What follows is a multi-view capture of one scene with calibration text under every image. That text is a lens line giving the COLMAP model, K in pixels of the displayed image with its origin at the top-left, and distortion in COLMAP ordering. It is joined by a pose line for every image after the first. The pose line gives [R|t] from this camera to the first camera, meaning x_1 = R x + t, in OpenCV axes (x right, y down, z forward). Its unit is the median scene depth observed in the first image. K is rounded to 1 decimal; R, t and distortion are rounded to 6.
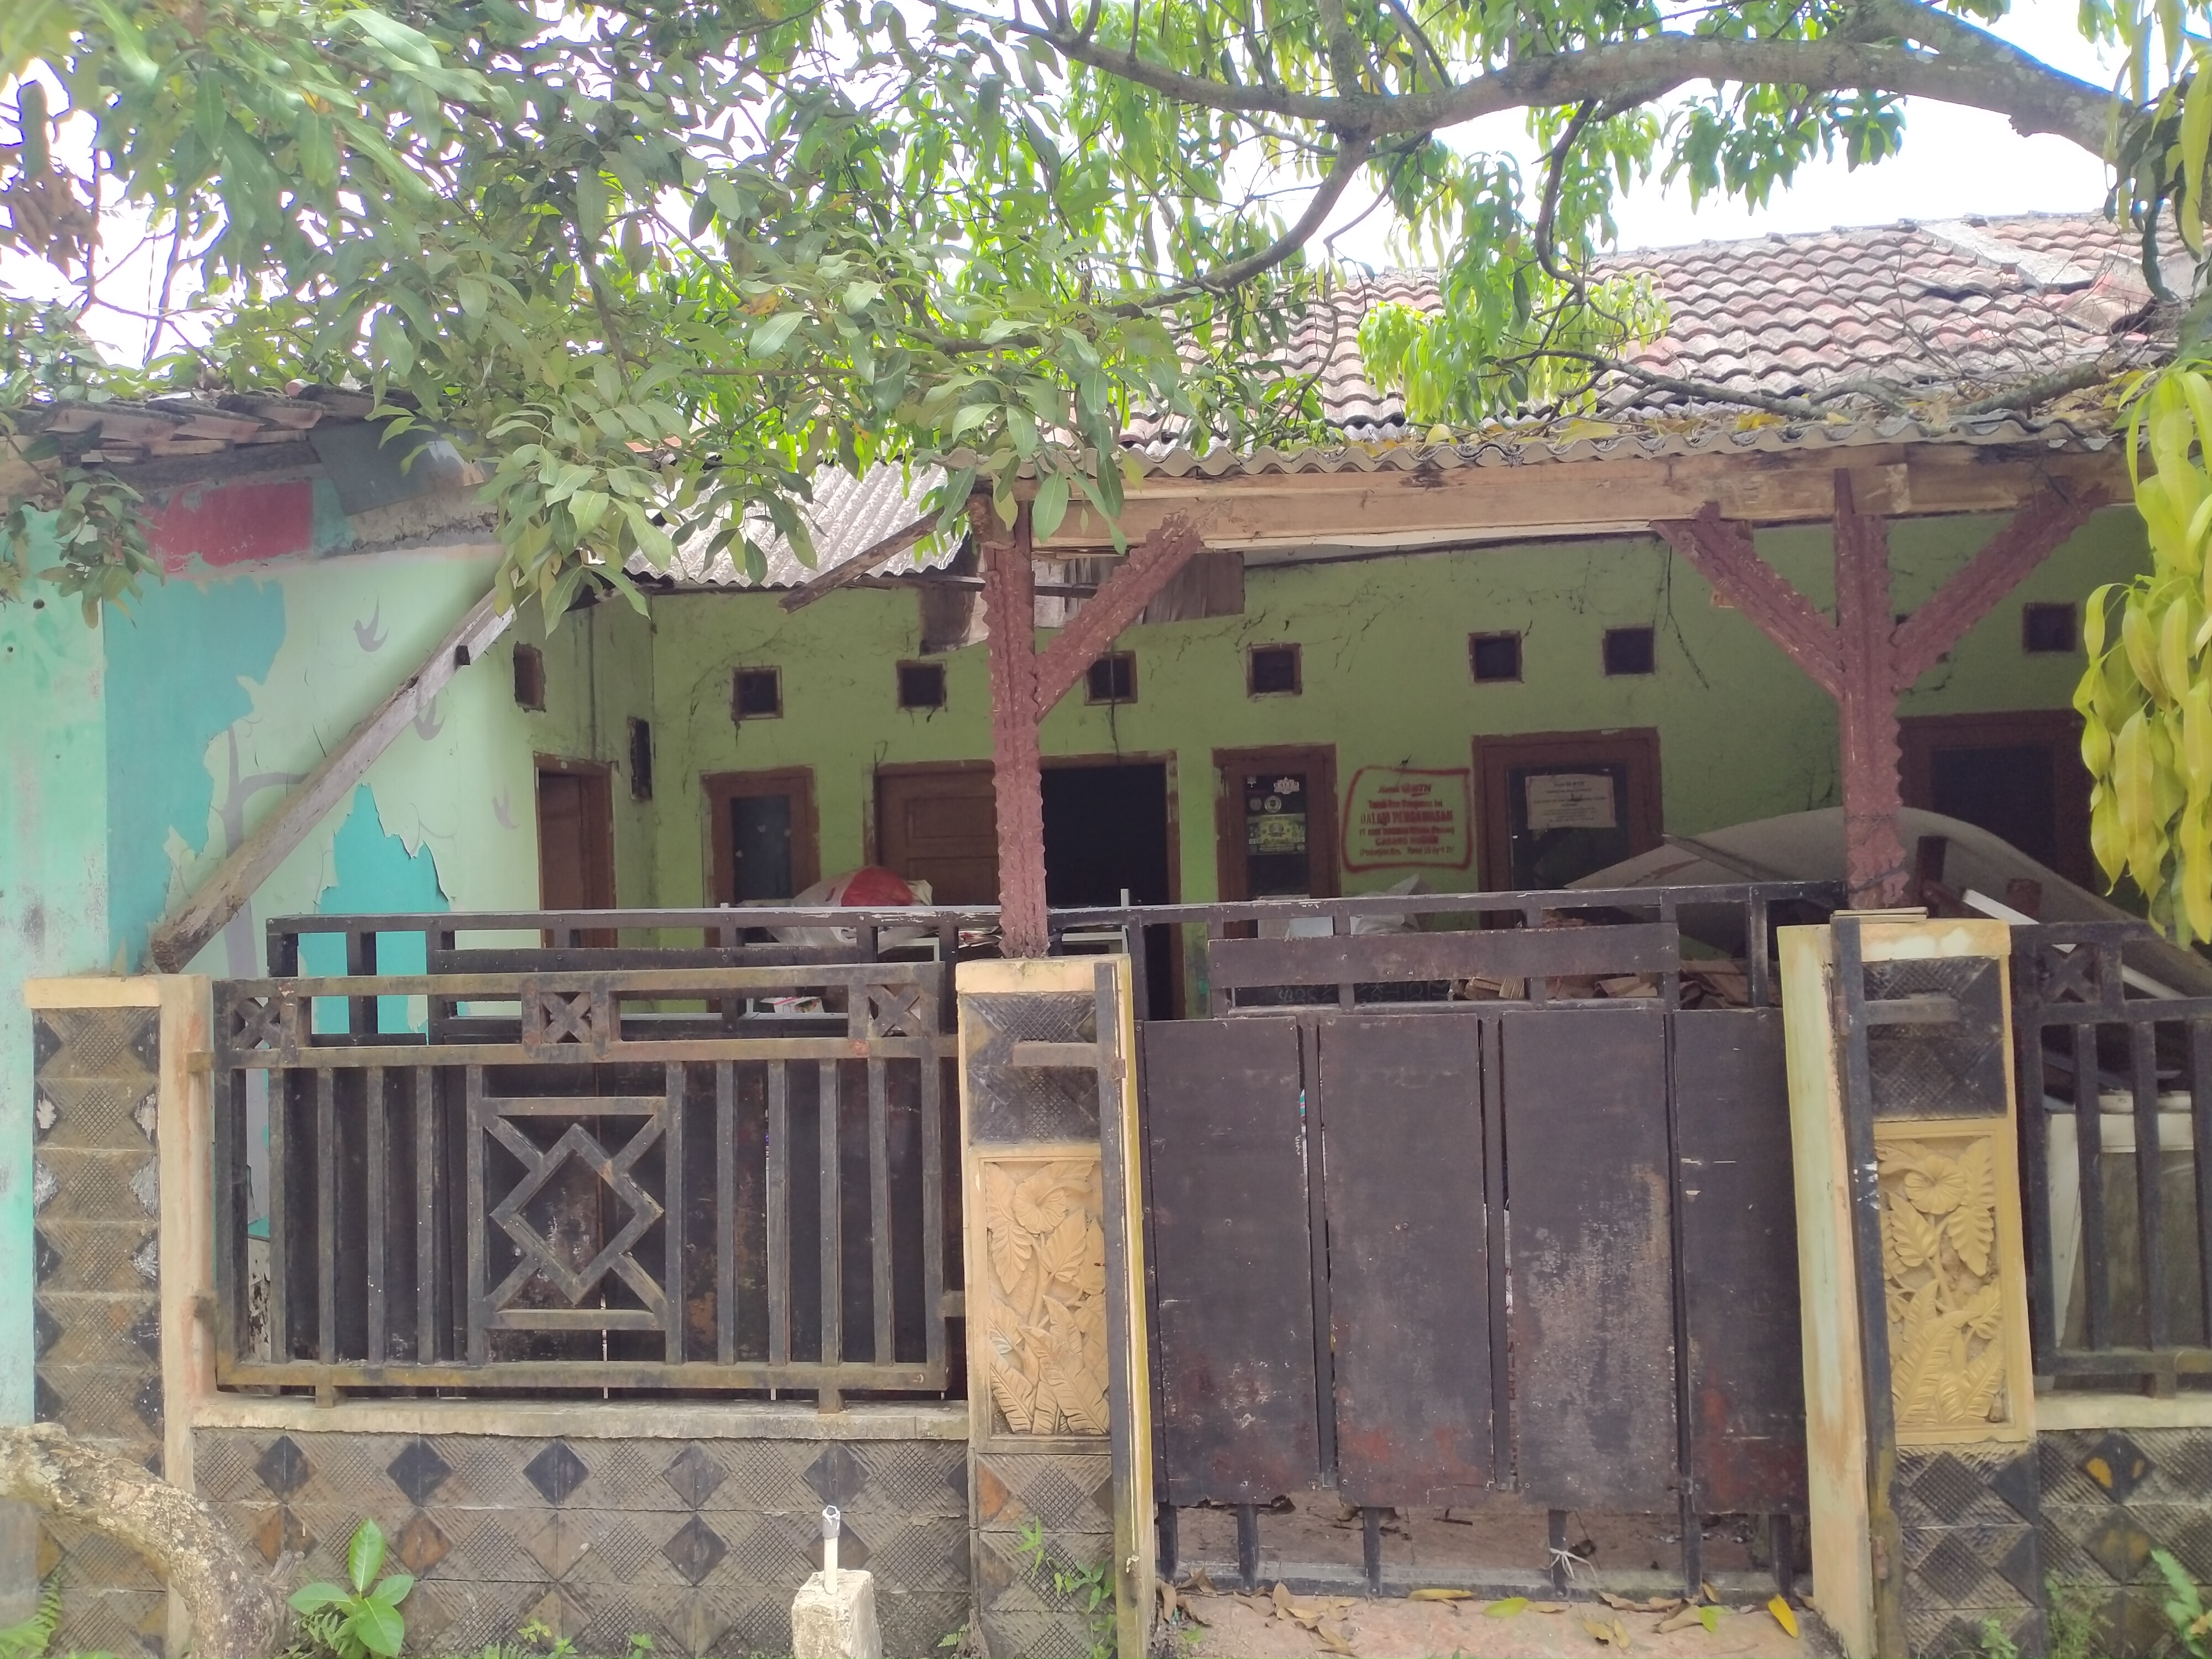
lens RADIAL K [[1852.5, 0, 1113.3], [0, 1852.5, 803.3], [0, 0, 1]] dist [0.122350, -0.260247]
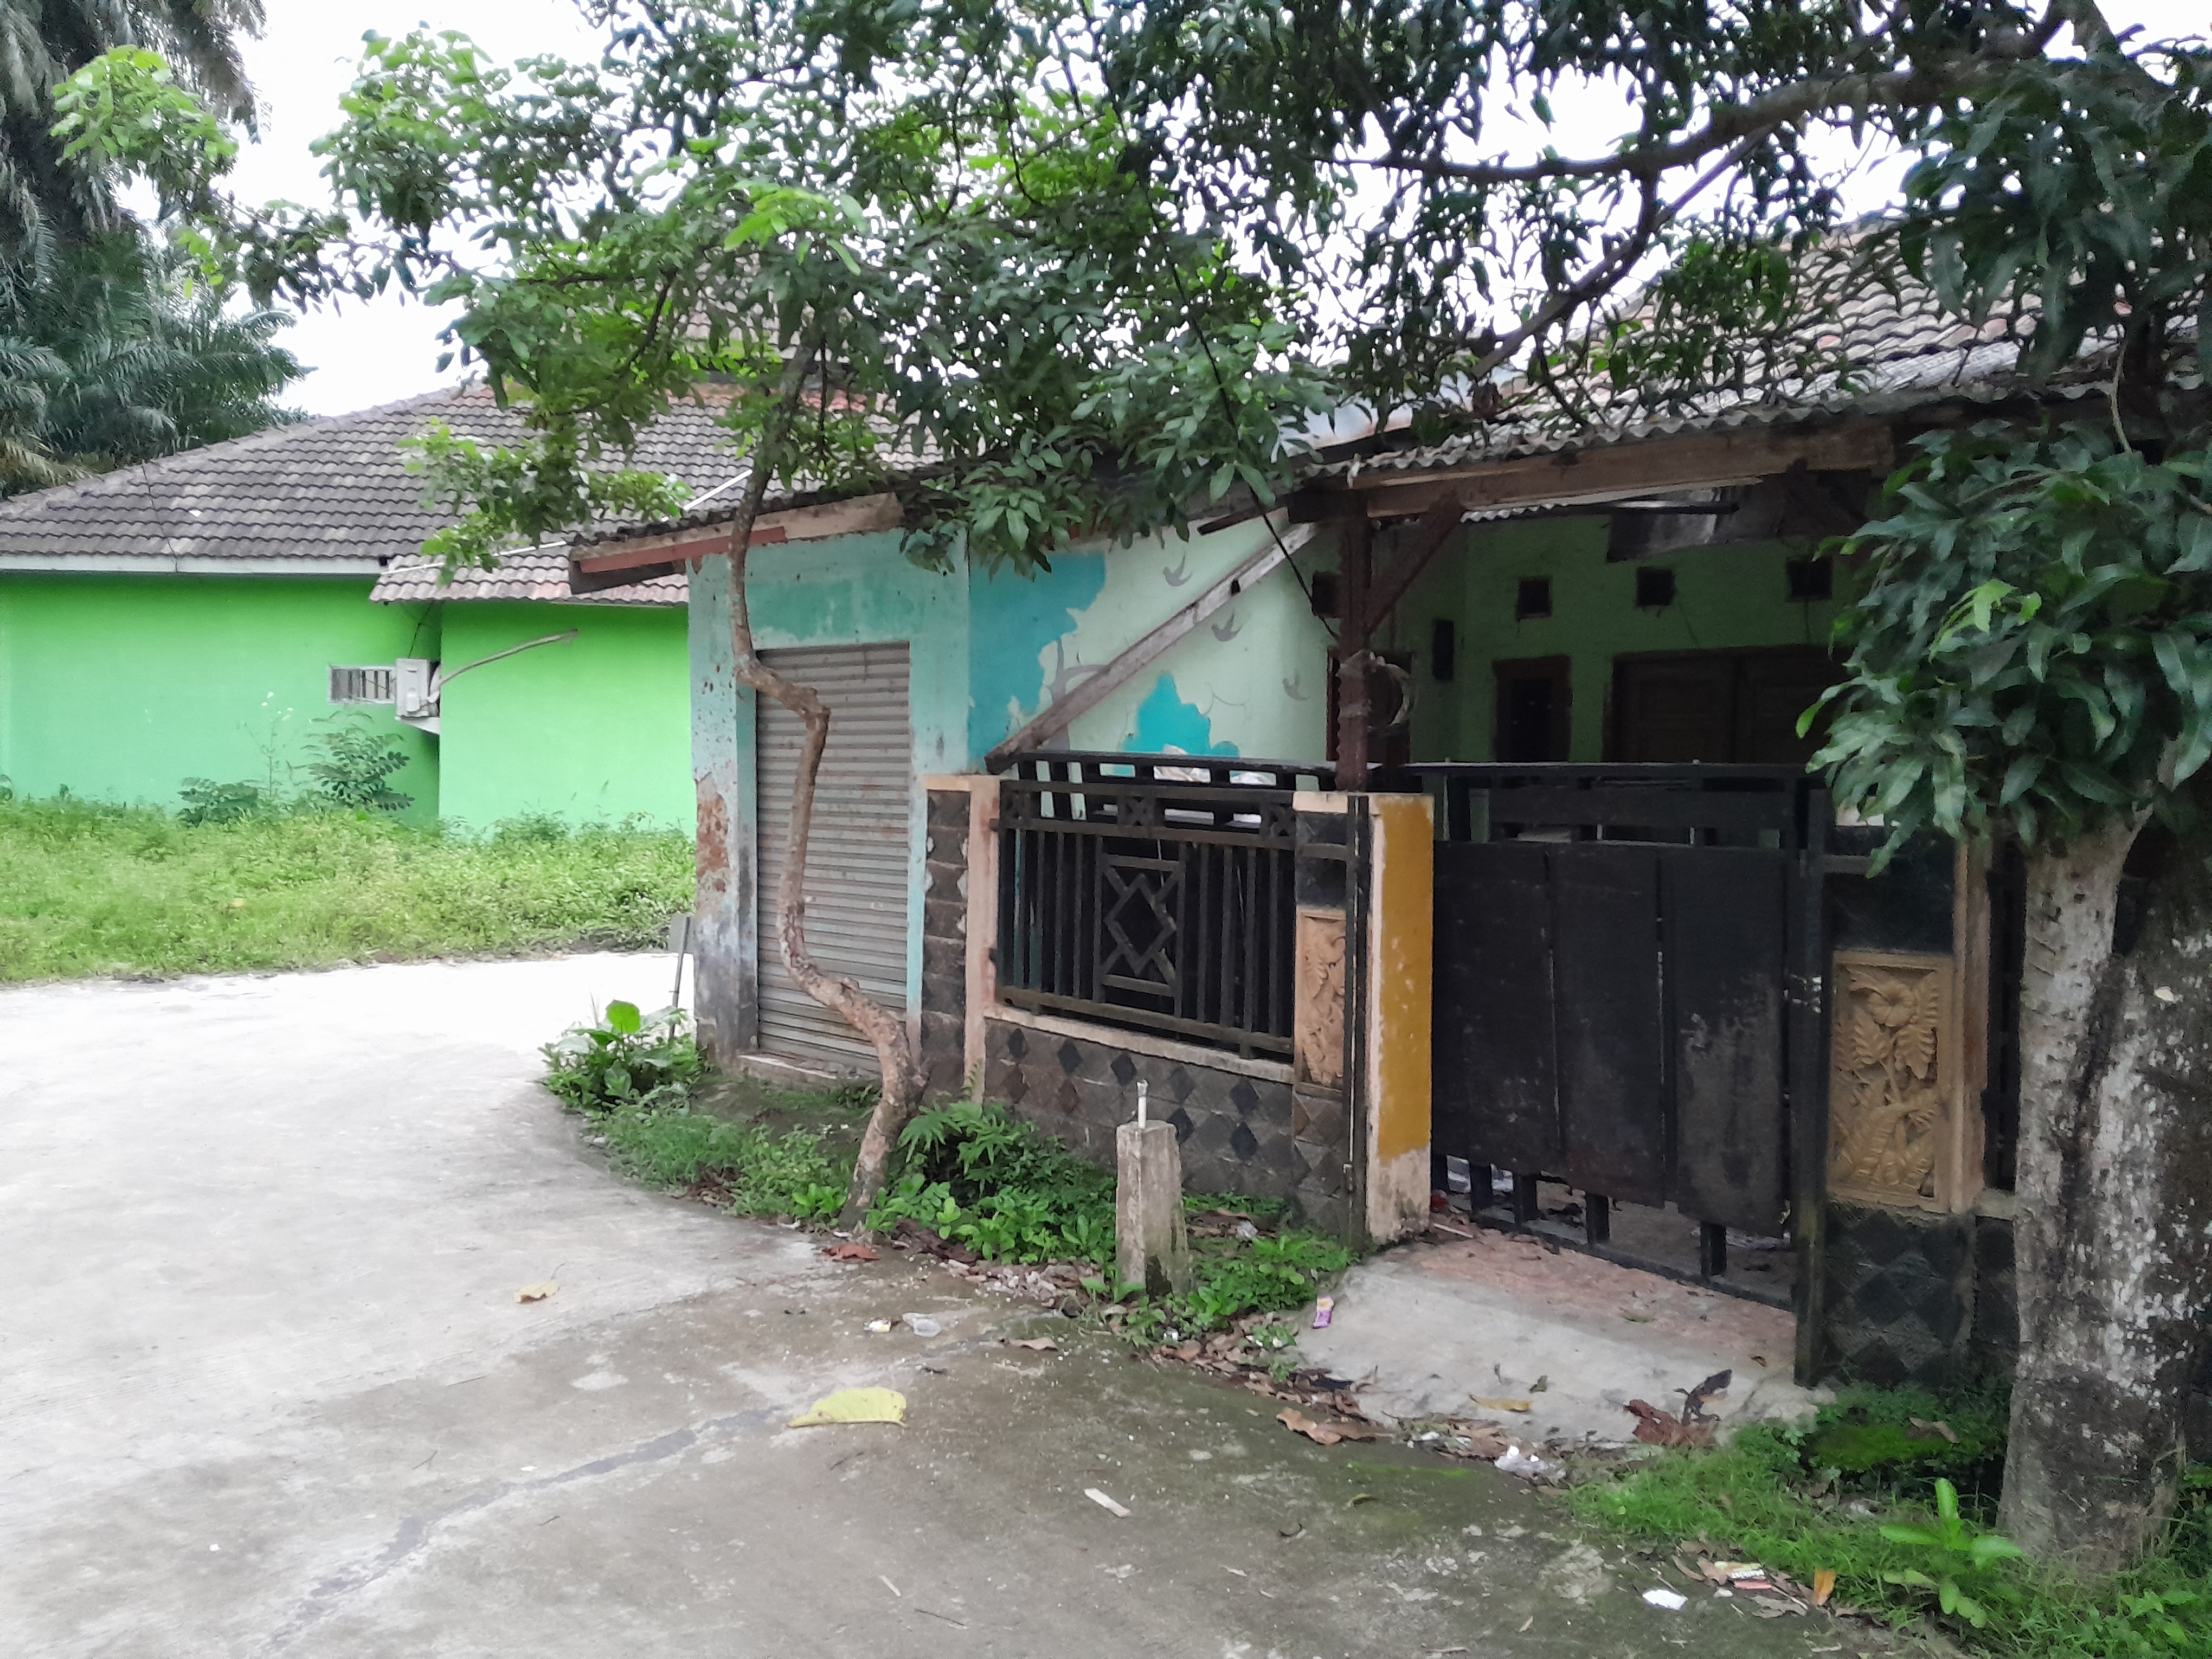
lens RADIAL K [[1735.5, 0, 1106.0], [0, 1735.5, 829.5], [0, 0, 1]] dist [0.134017, -0.299822]
pose [[0.750890, 0.070185, -0.656687, 0.734427], [-0.010588, 0.995489, 0.094288, -0.018930], [0.660342, -0.063847, 0.748246, -0.210907]]
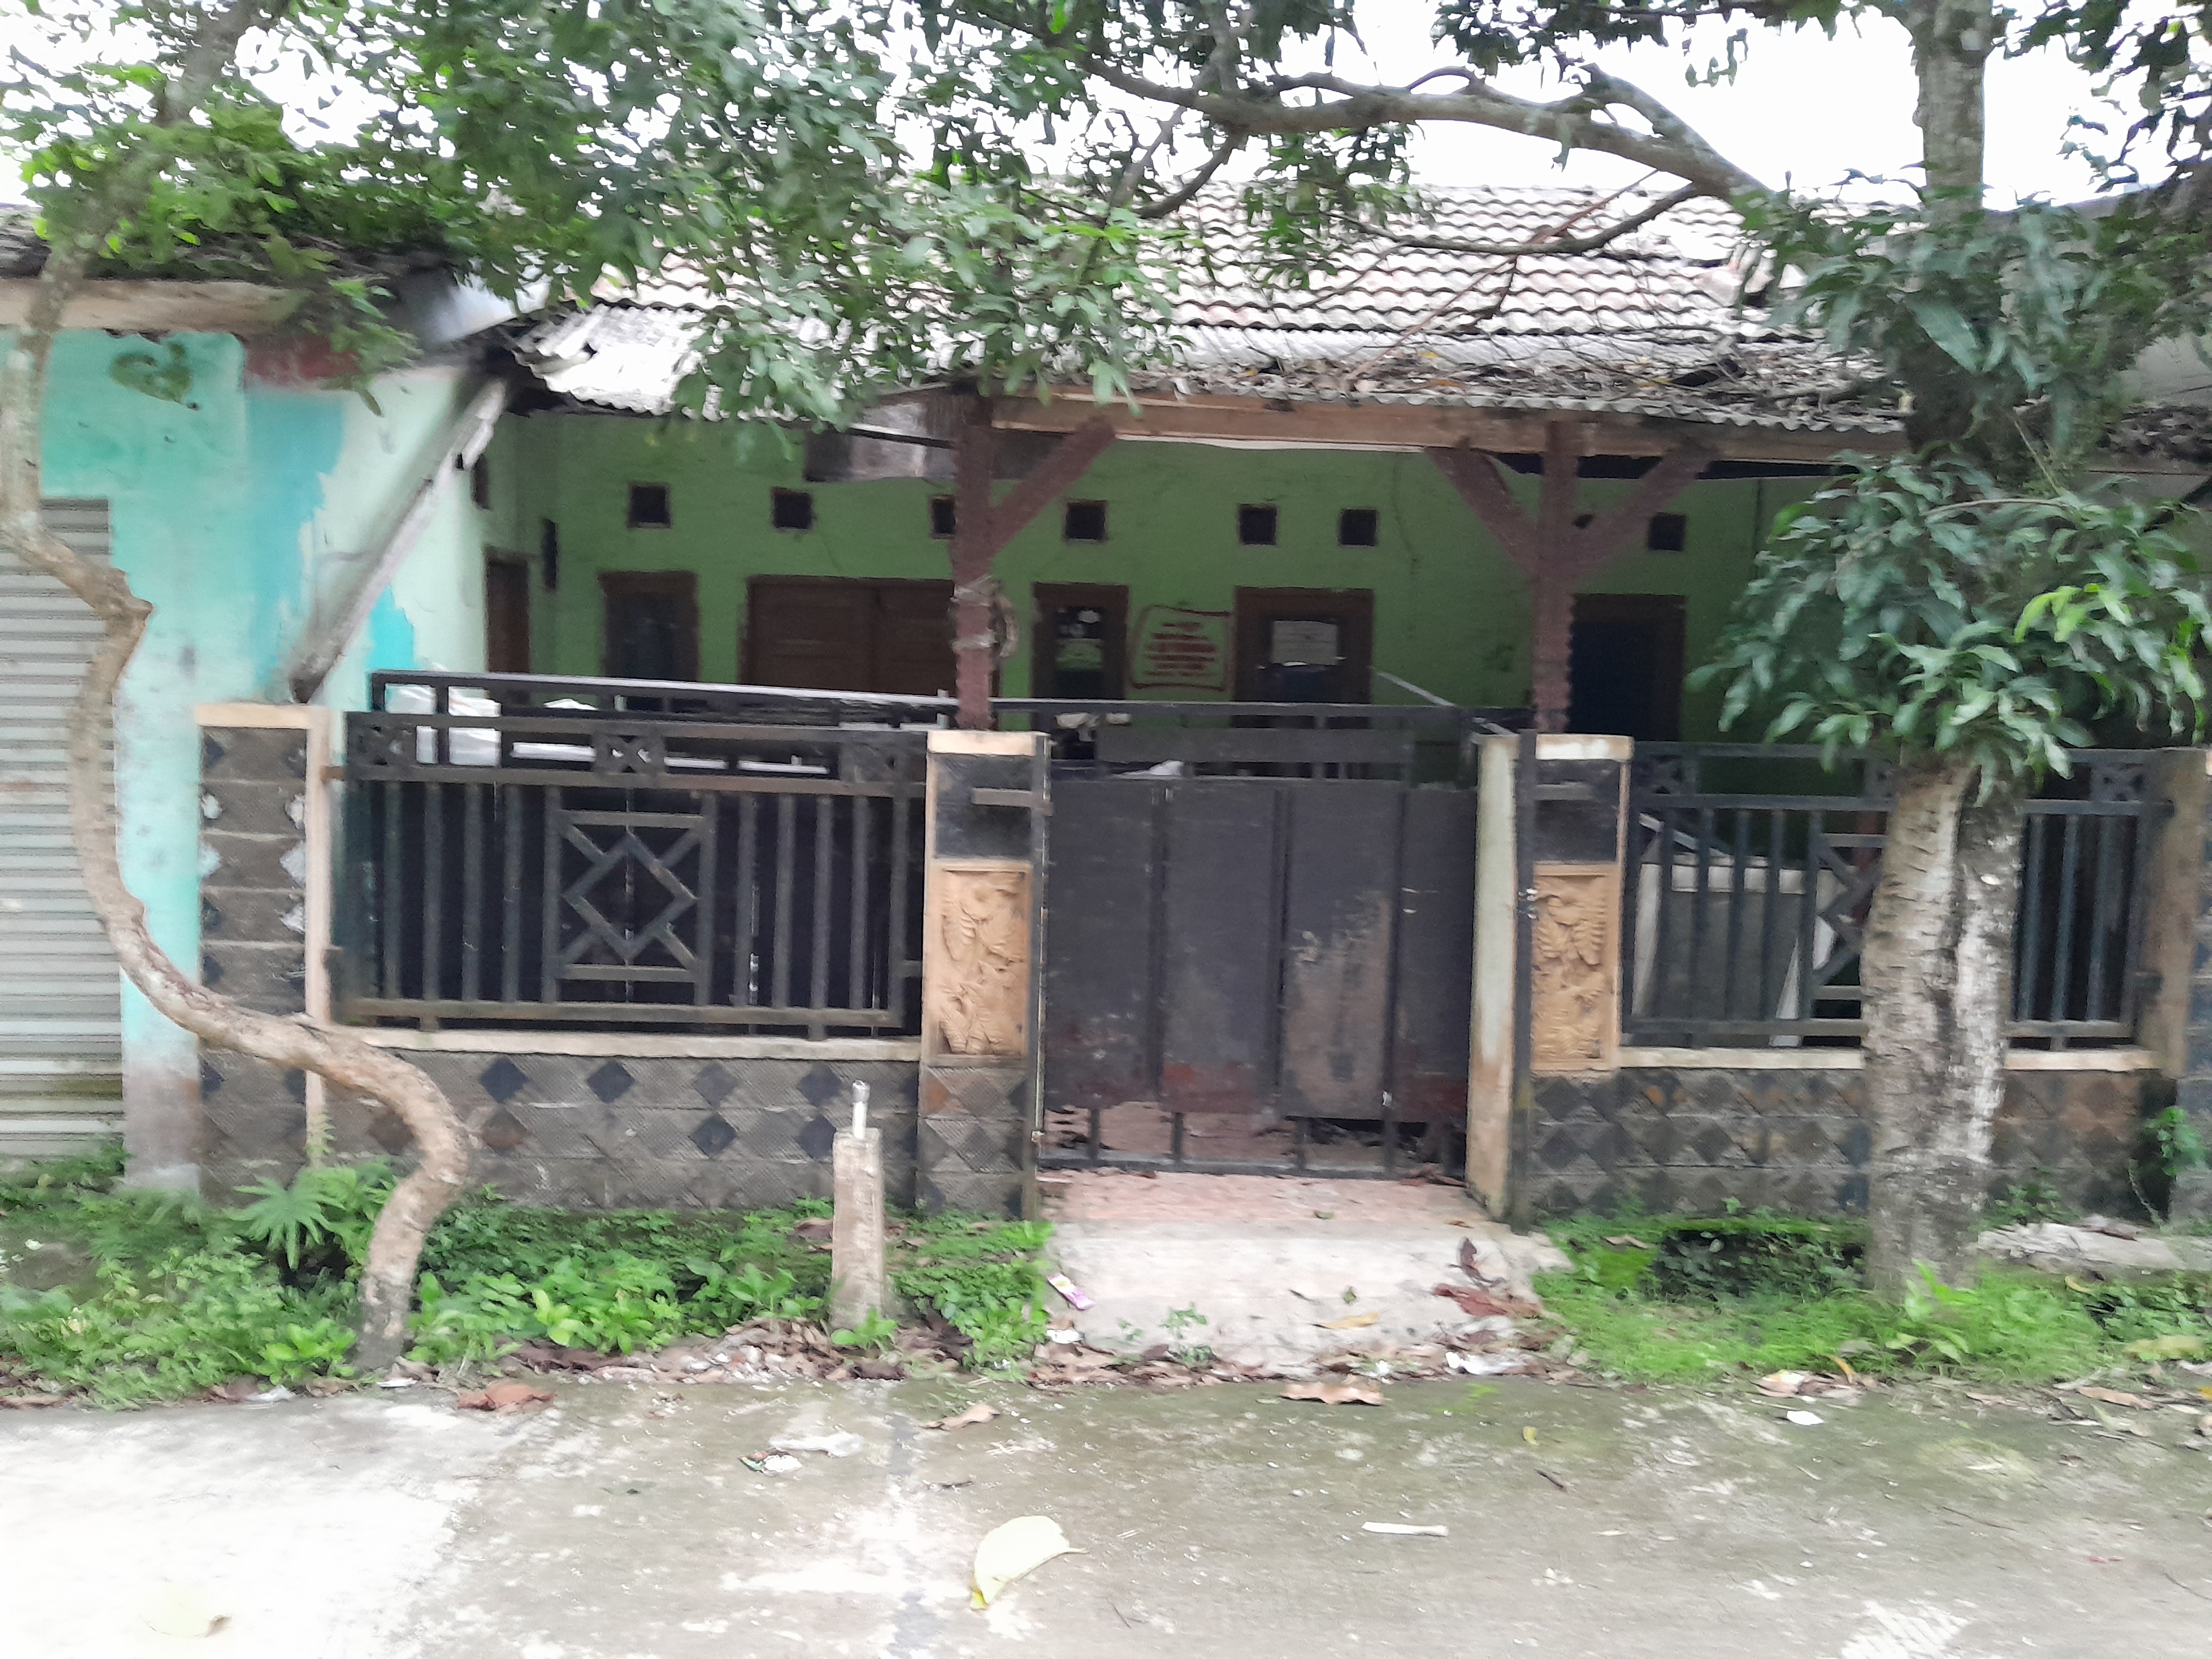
lens RADIAL K [[1735.5, 0, 1106.0], [0, 1735.5, 829.5], [0, 0, 1]] dist [0.134017, -0.299822]
pose [[0.983543, 0.045166, 0.174938, -0.171413], [-0.064999, 0.991875, 0.109357, 0.007949], [-0.168578, -0.118928, 0.978487, -0.300966]]
